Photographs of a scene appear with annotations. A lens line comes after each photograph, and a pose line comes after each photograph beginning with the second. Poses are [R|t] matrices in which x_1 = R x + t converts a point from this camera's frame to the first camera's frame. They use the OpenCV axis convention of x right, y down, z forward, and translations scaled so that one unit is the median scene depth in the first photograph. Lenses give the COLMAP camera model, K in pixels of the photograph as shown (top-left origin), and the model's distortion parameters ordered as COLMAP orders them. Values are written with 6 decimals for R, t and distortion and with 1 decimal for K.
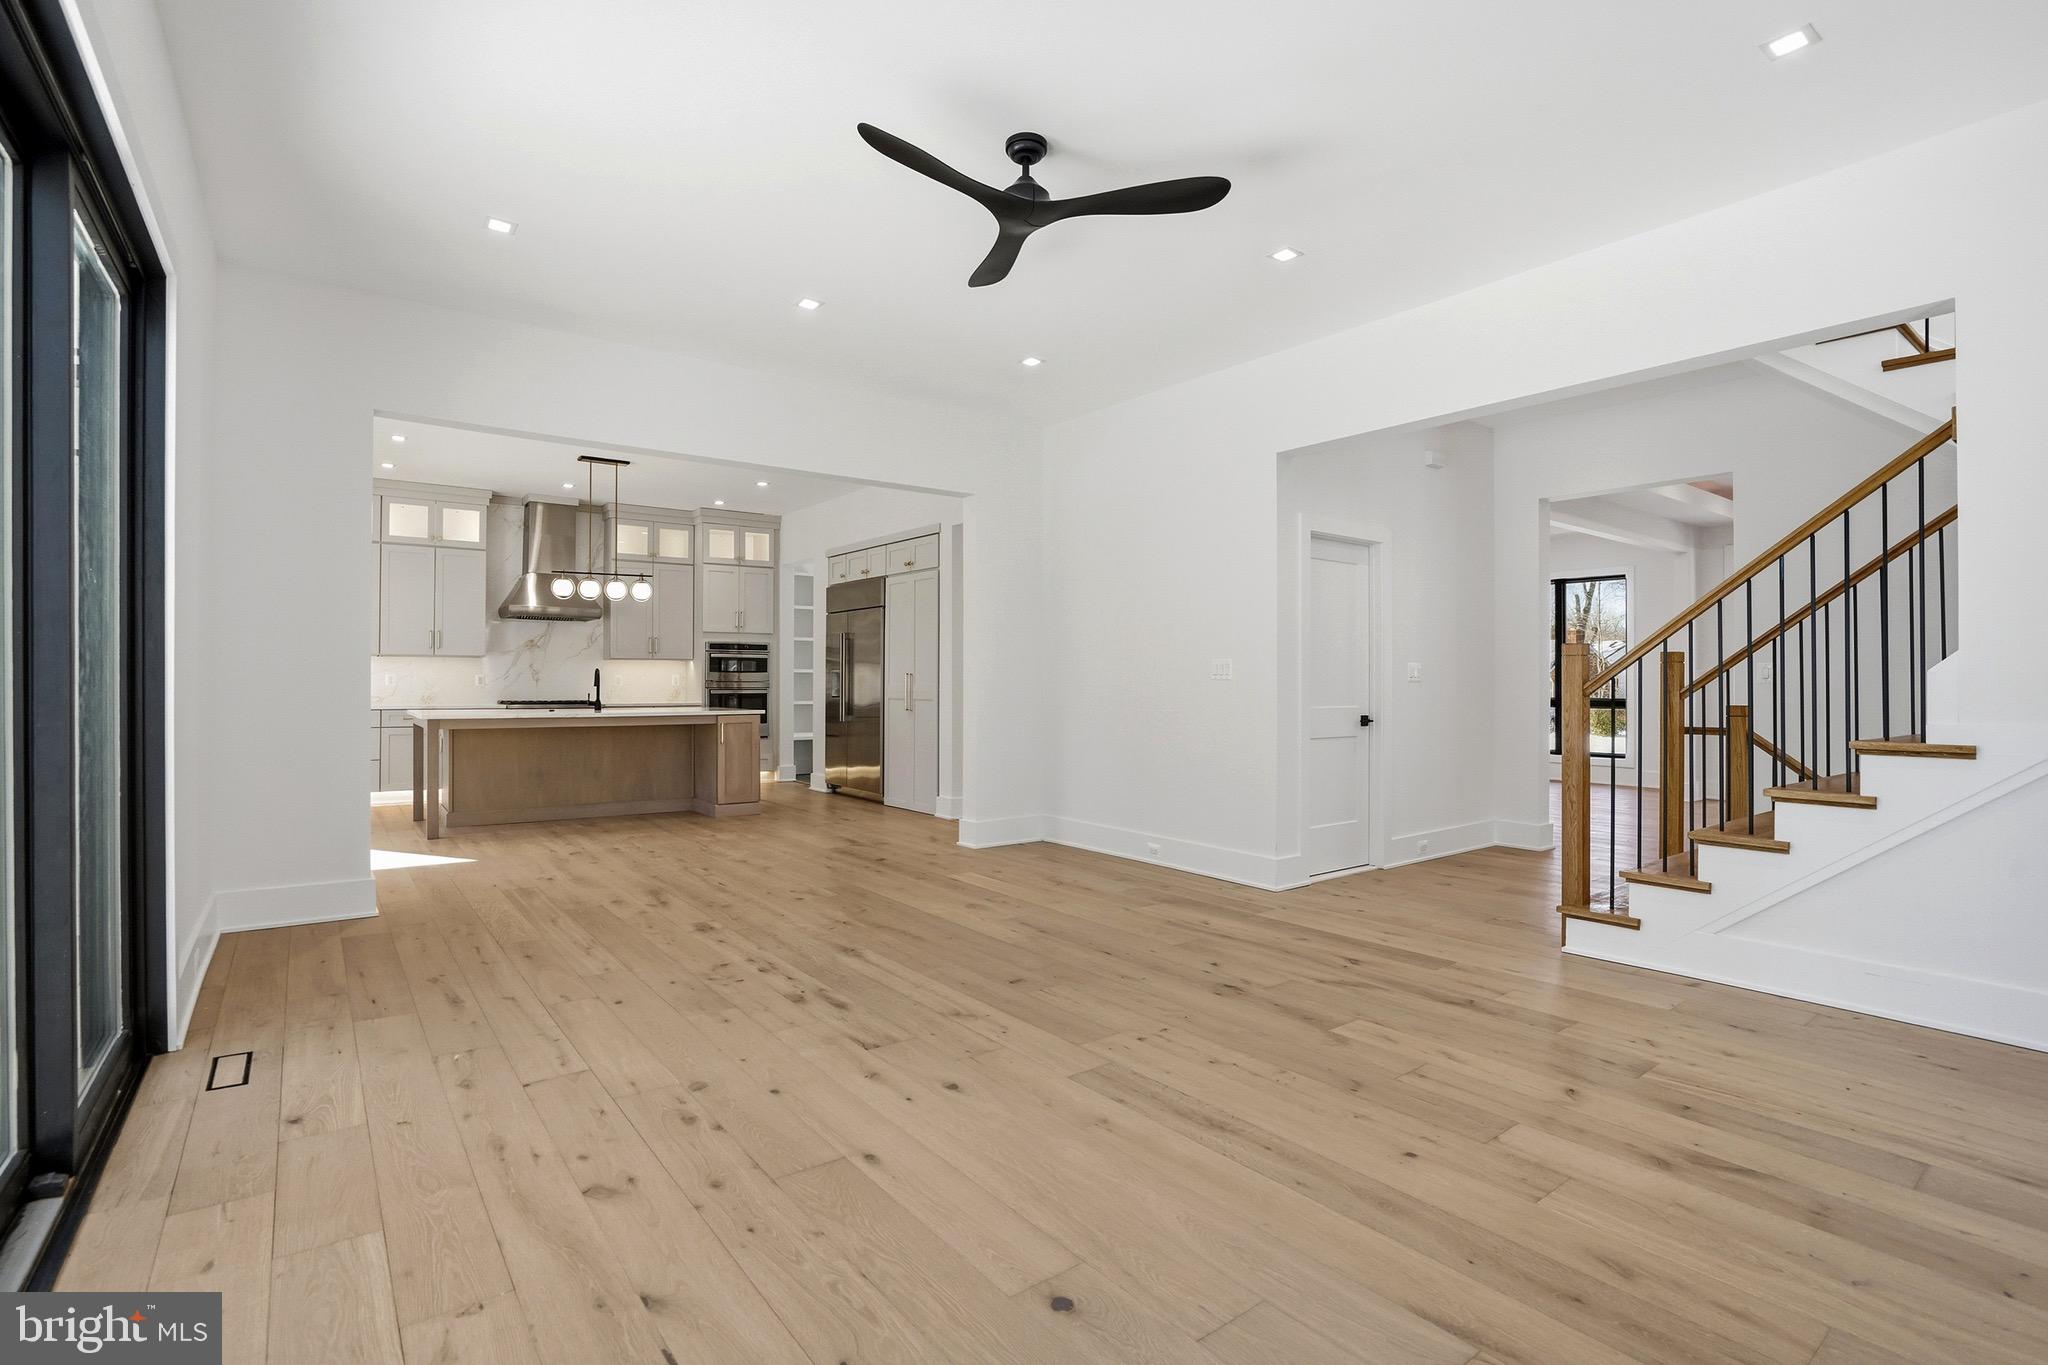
lens RADIAL K [[955.3, 0, 983.7], [0, 955.3, 682.7], [0, 0, 1]] dist [-0.035940, 0.000016]
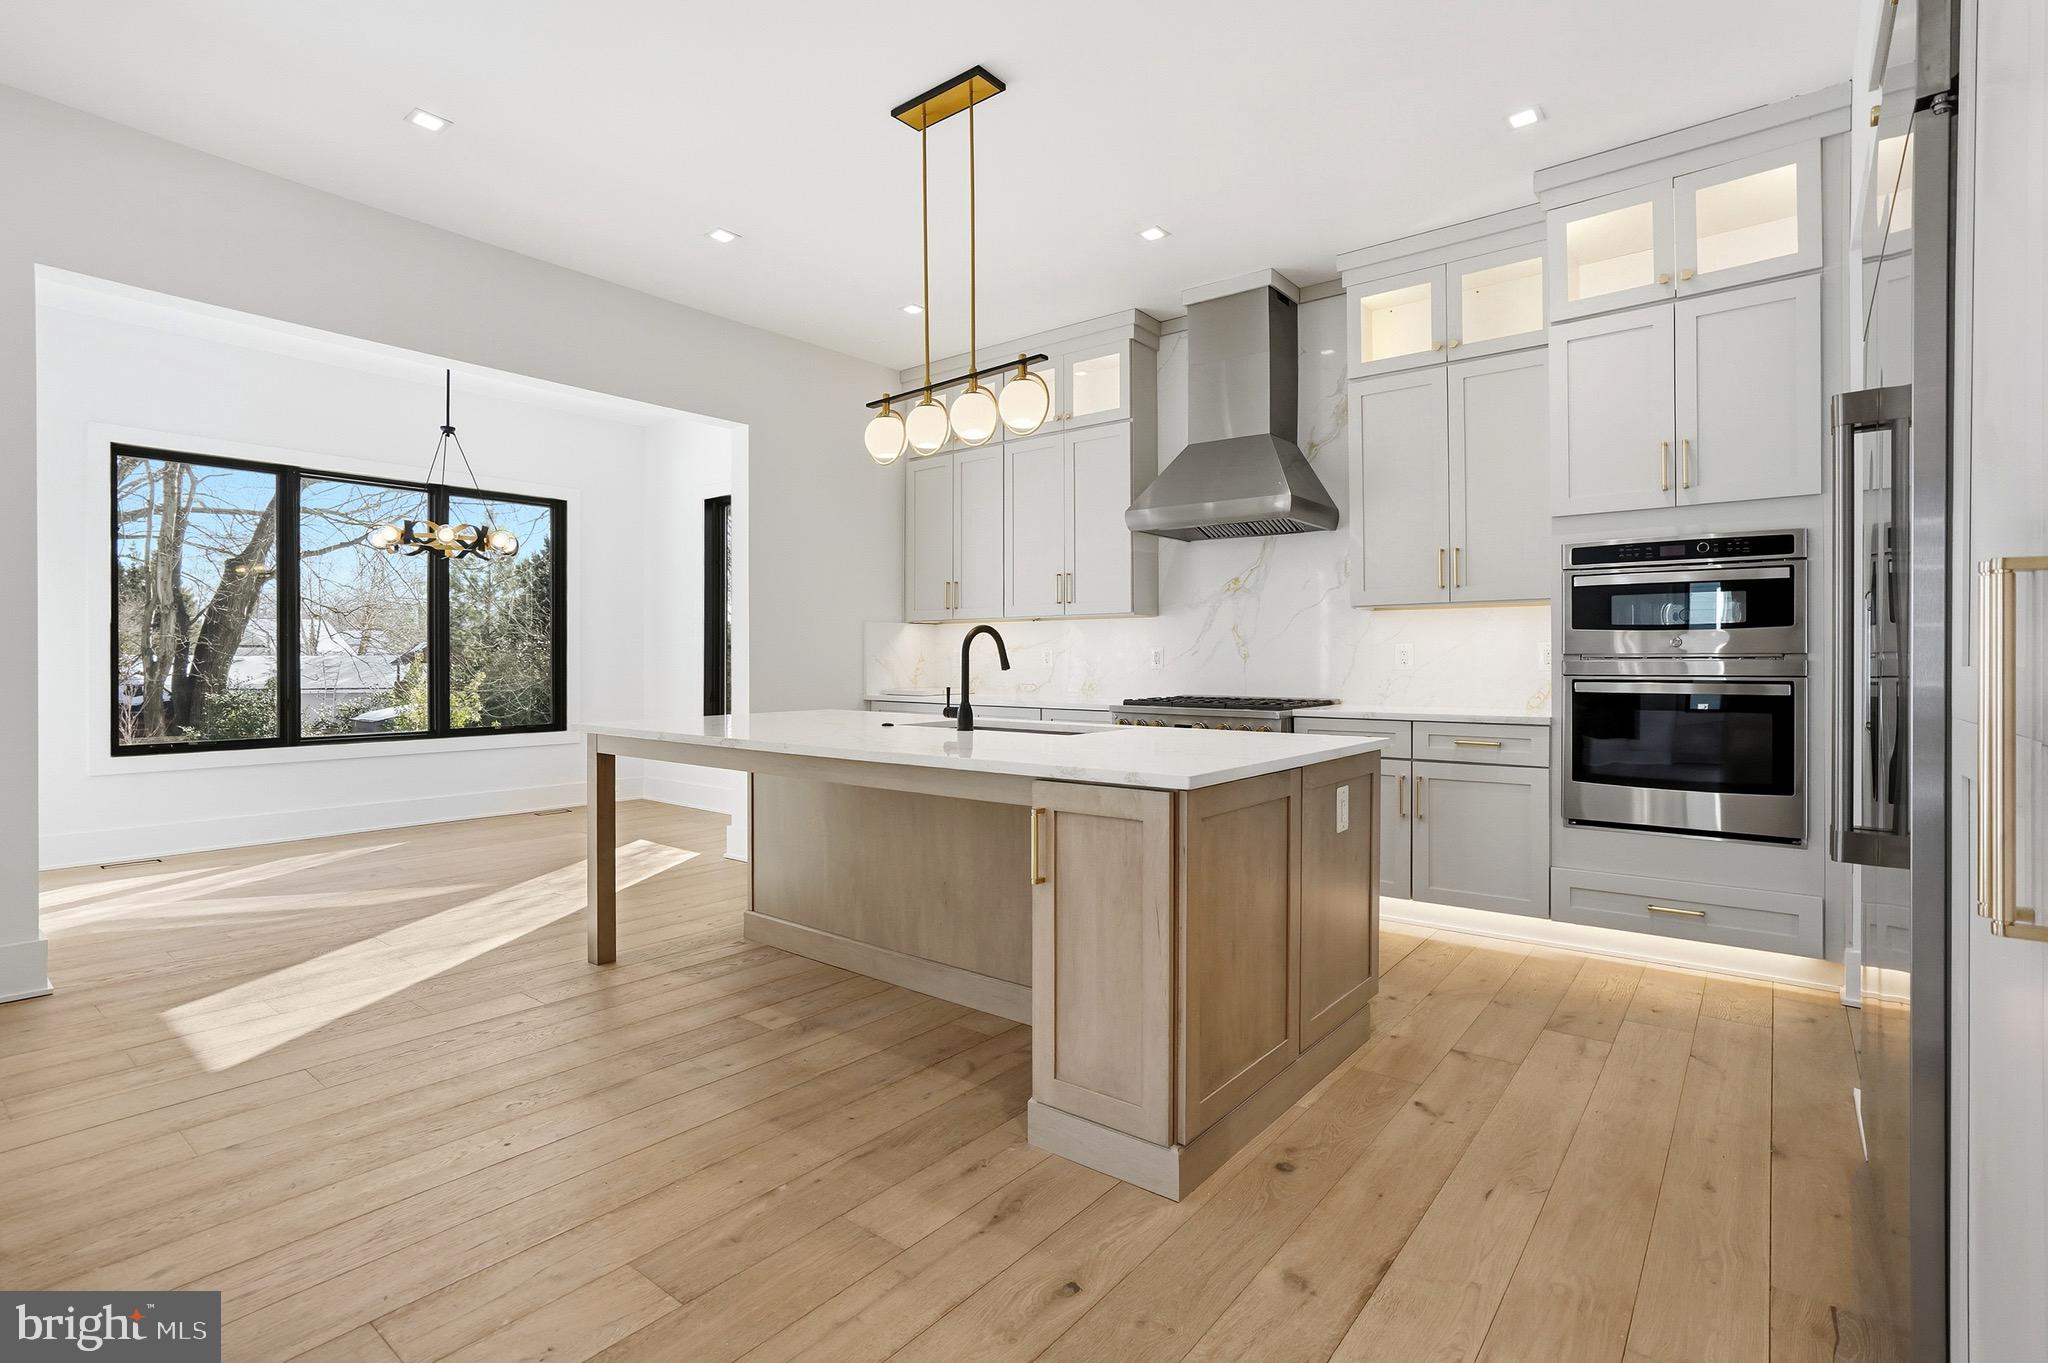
lens RADIAL K [[964.0, 0, 1019.0], [0, 964.0, 663.0], [0, 0, 1]] dist [-0.002346, 0.000033]
pose [[0.277869, -0.000036, -0.960619, -0.003366], [0.002564, 0.999996, 0.000704, 0.000266], [0.960616, -0.002659, 0.277868, 0.871696]]
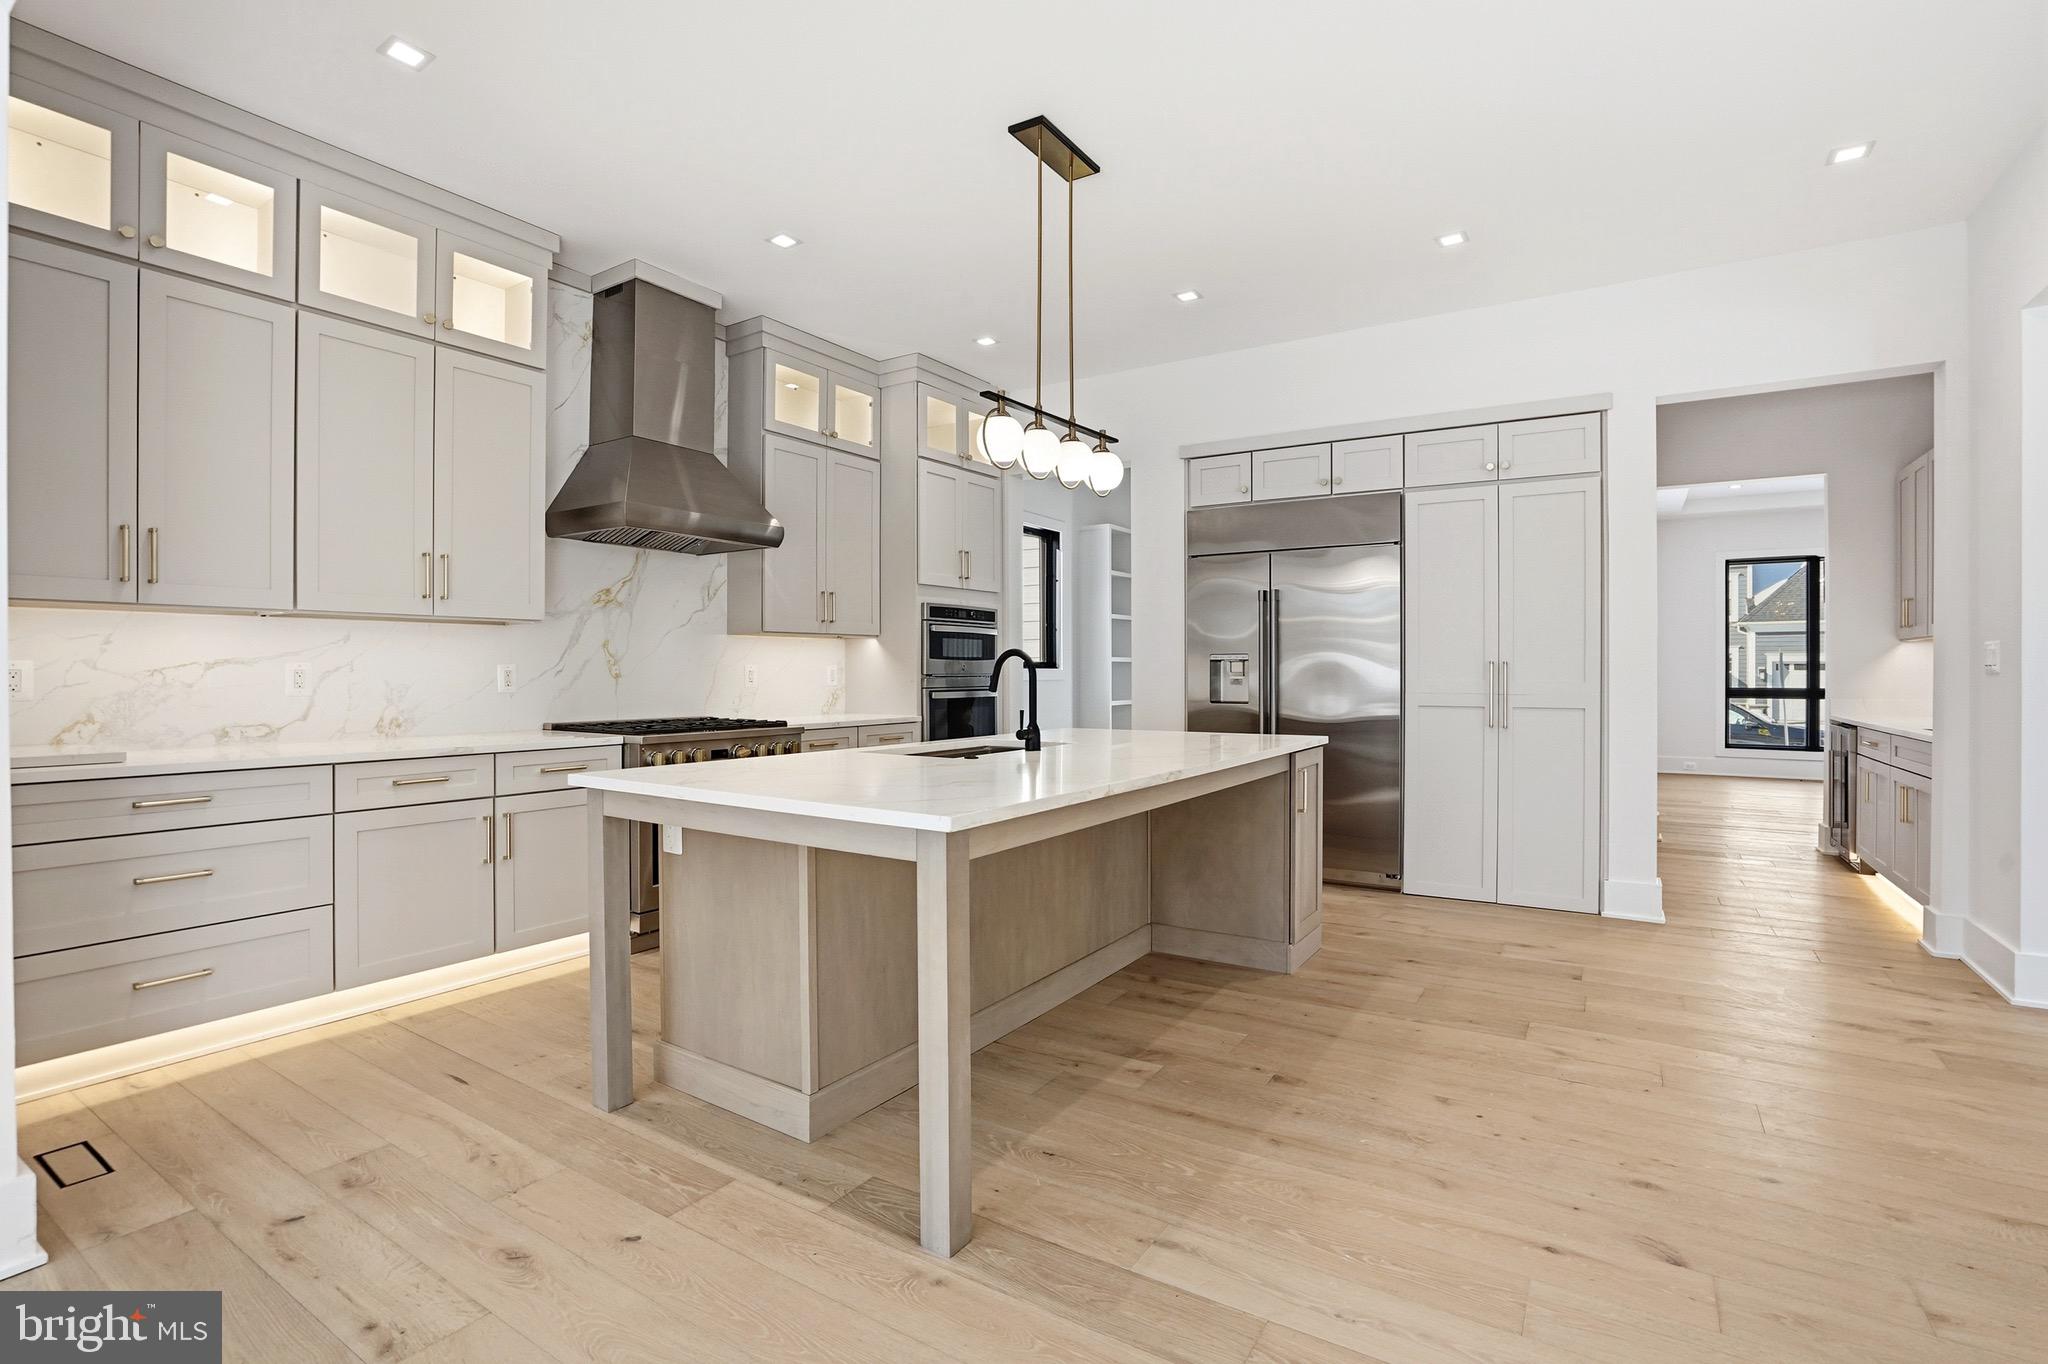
lens RADIAL K [[964.0, 0, 1019.0], [0, 964.0, 663.5], [0, 0, 1]] dist [-0.002346, 0.000033]
pose [[0.925492, -0.002027, 0.378762, -0.552965], [0.003629, 0.999987, -0.003516, -0.007778], [-0.378750, 0.004628, 0.925487, 0.579178]]
